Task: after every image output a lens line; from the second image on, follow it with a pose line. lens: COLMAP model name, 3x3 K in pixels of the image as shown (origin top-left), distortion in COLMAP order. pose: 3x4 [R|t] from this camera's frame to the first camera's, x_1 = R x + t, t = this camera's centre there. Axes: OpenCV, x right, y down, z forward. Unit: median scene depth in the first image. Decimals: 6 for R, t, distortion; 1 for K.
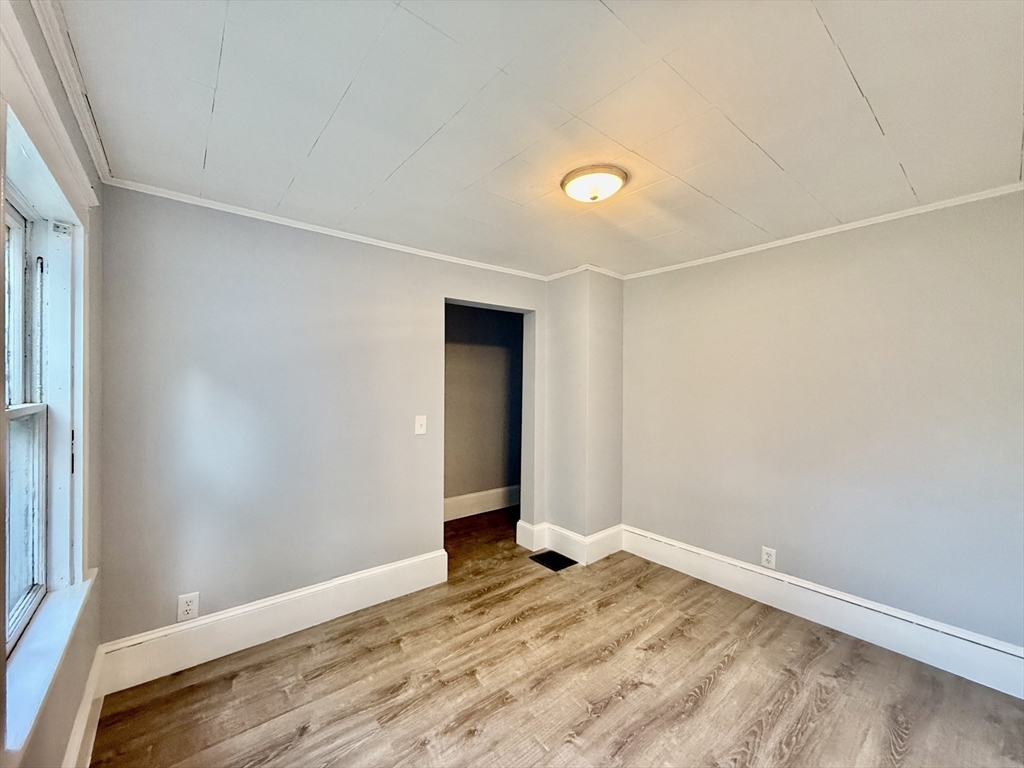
lens RADIAL K [[408.1, 0, 508.8], [0, 408.1, 383.9], [0, 0, 1]] dist [-0.001509, 0.000145]
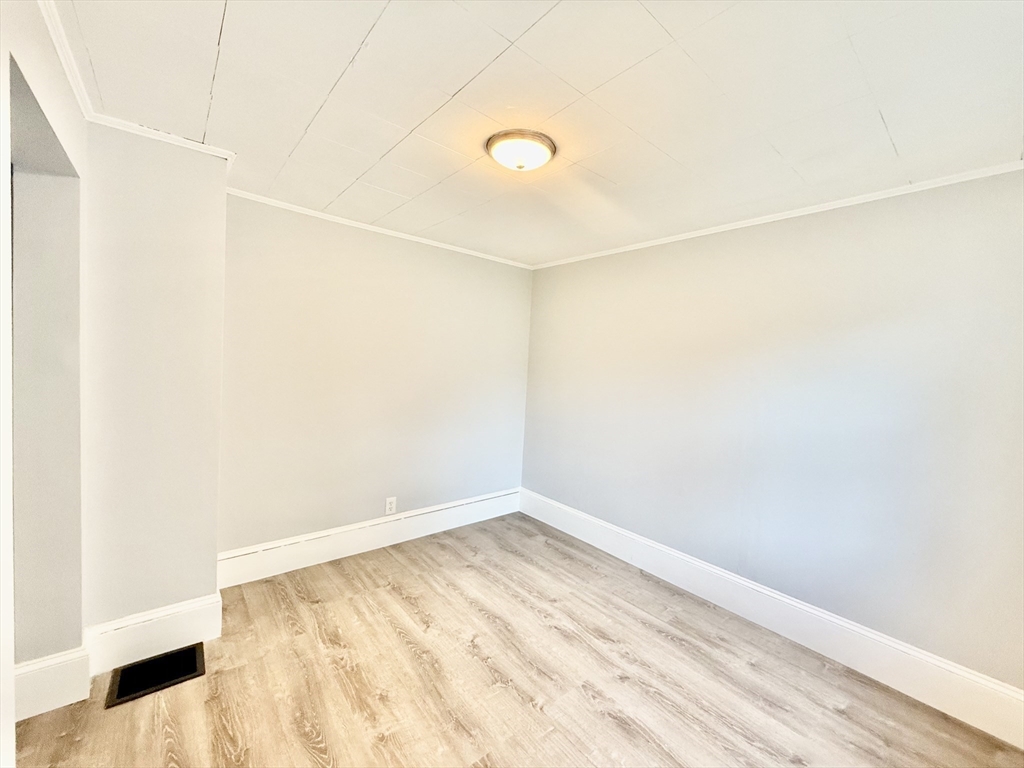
lens RADIAL K [[408.1, 0, 508.8], [0, 408.1, 383.9], [0, 0, 1]] dist [-0.001509, 0.000145]
pose [[-0.012155, -0.056792, 0.998312, -0.657261], [-0.046258, 0.997349, 0.056174, -0.006362], [-0.998856, -0.045497, -0.014750, 0.880753]]
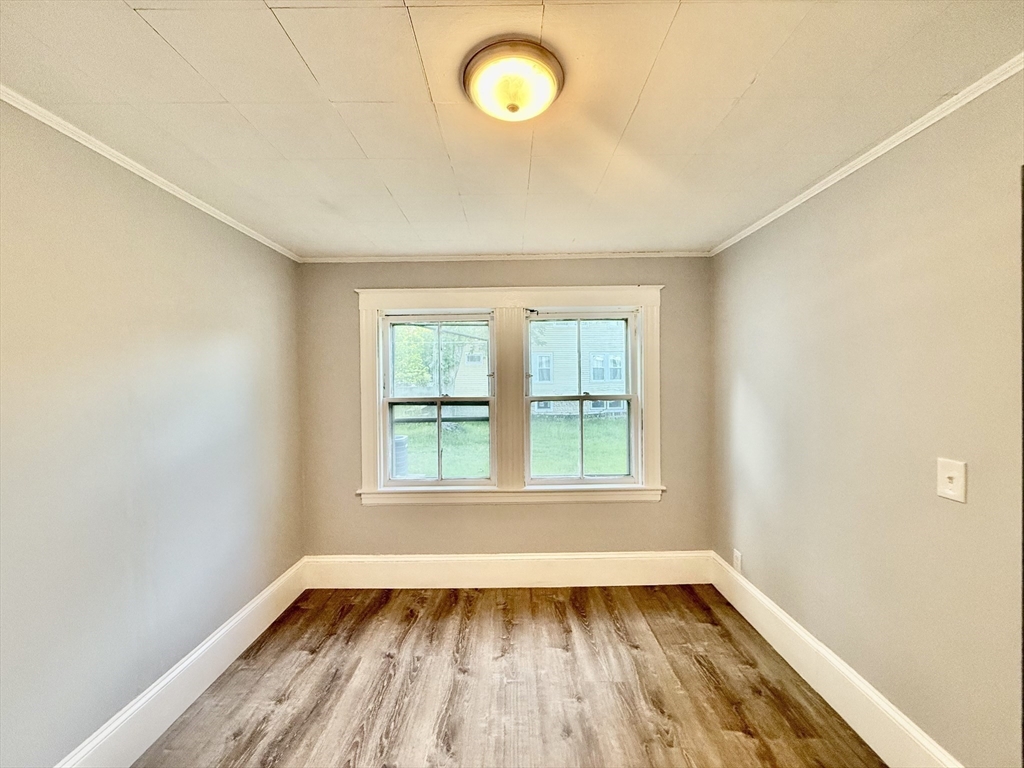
lens RADIAL K [[408.1, 0, 508.8], [0, 408.1, 383.9], [0, 0, 1]] dist [-0.001509, 0.000145]
pose [[-0.634635, 0.008219, -0.772768, 0.622365], [0.004257, 0.999965, 0.007138, -0.017348], [0.772800, 0.001240, -0.634648, 1.216844]]
